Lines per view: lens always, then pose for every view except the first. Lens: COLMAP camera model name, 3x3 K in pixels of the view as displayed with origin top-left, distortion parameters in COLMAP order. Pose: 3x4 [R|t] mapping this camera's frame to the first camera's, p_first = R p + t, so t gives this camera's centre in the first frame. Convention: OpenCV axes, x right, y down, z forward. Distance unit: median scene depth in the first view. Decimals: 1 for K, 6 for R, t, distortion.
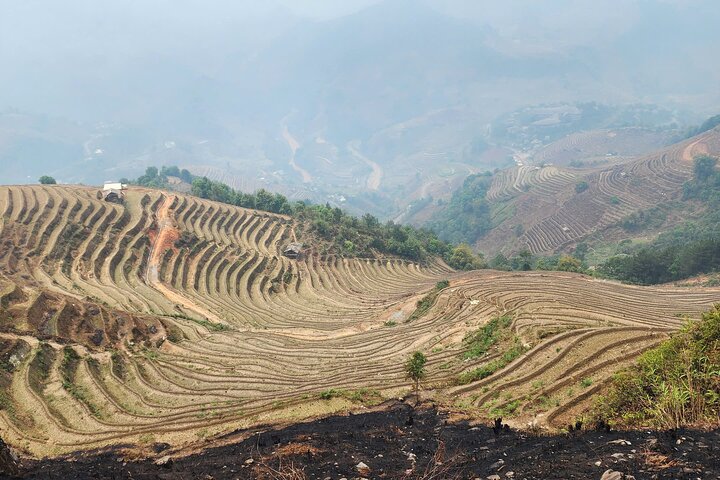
lens RADIAL K [[603.5, 0, 360.0], [0, 603.5, 240.0], [0, 0, 1]] dist [0.127586, -0.002676]
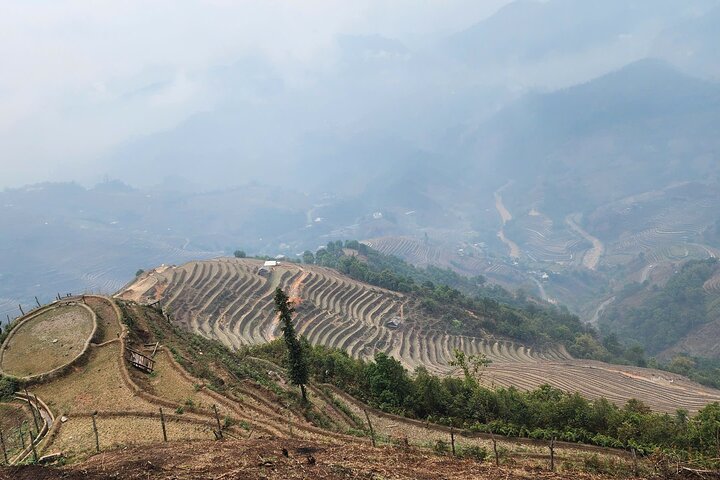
lens RADIAL K [[612.9, 0, 360.0], [0, 612.9, 240.0], [0, 0, 1]] dist [0.151225, -0.281653]
pose [[0.941287, 0.051787, -0.333612, 0.216718], [-0.089380, 0.991132, -0.098332, -0.018978], [0.325561, 0.122376, 0.937568, -0.198038]]
